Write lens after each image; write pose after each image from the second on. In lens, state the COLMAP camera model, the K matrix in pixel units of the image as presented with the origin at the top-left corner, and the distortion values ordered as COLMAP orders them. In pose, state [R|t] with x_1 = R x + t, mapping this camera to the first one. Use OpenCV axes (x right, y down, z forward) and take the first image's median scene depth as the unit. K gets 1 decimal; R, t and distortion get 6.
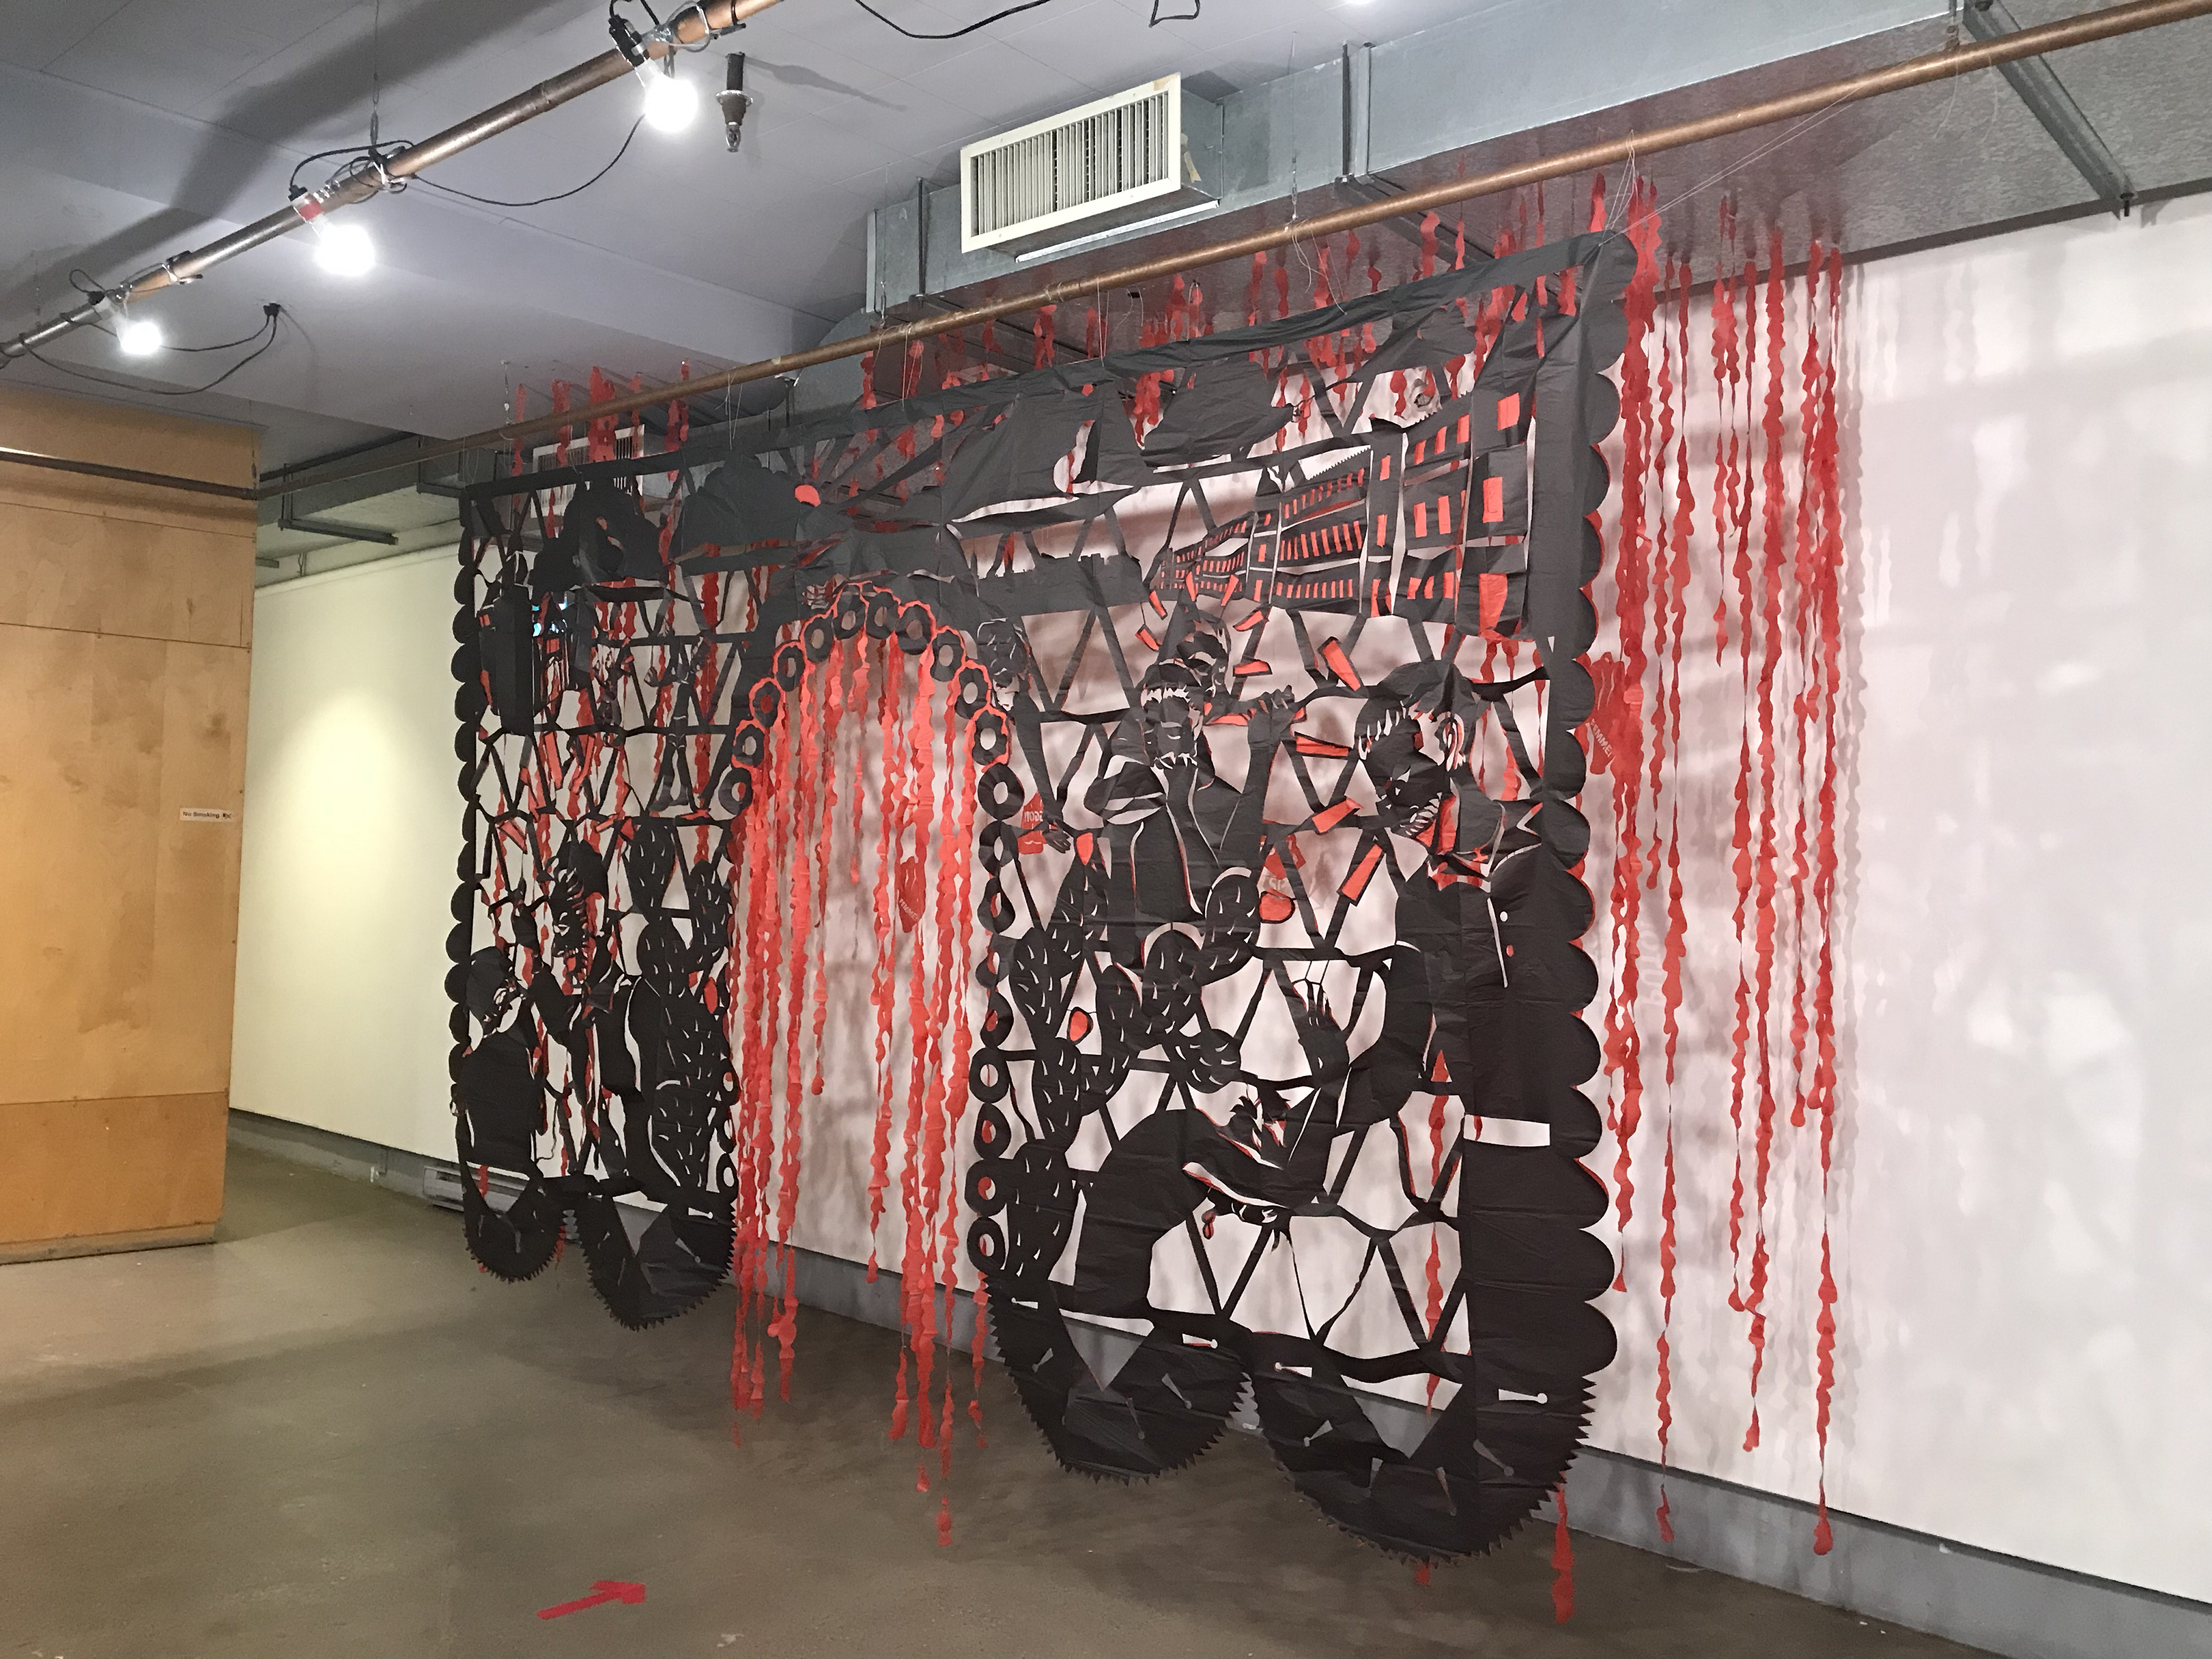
lens RADIAL K [[1787.8, 0, 1106.0], [0, 1787.8, 829.5], [0, 0, 1]] dist [0.075536, -0.195381]
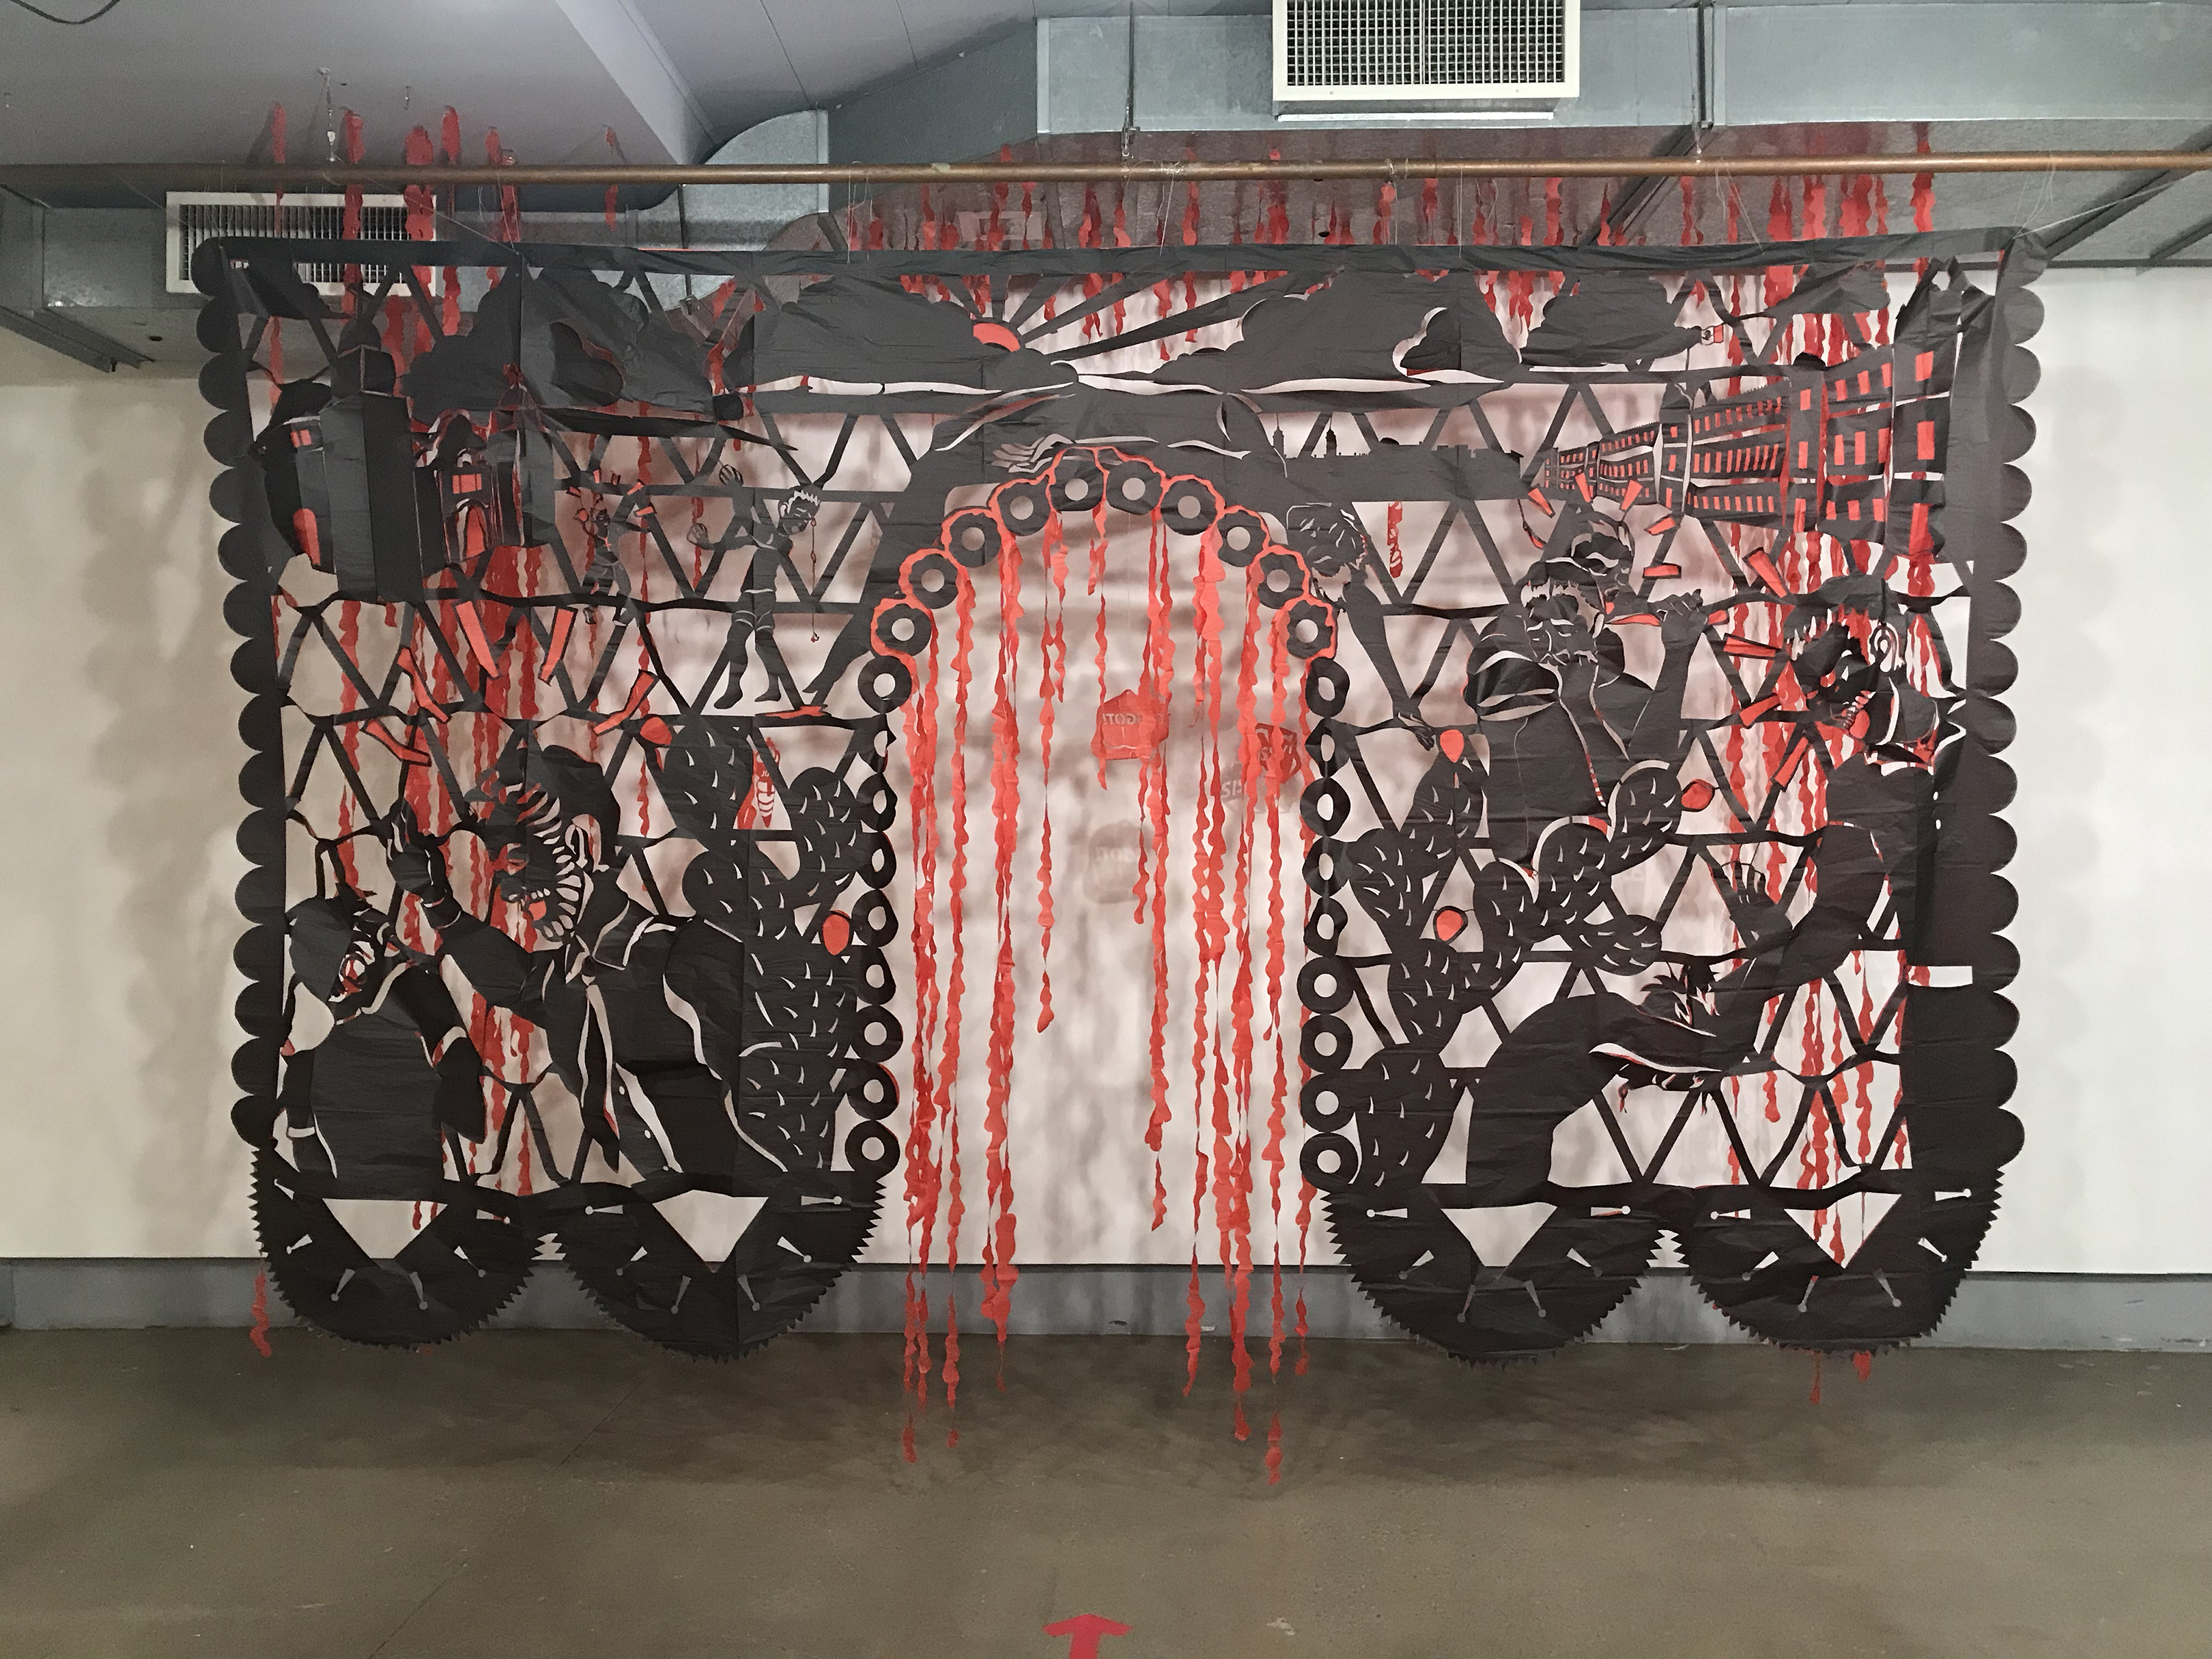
lens RADIAL K [[1787.8, 0, 1106.0], [0, 1787.8, 829.5], [0, 0, 1]] dist [0.075536, -0.195381]
pose [[0.772523, -0.028155, 0.634362, -0.820940], [0.006347, 0.999309, 0.036624, 0.020424], [-0.634955, -0.024267, 0.772168, 0.370031]]
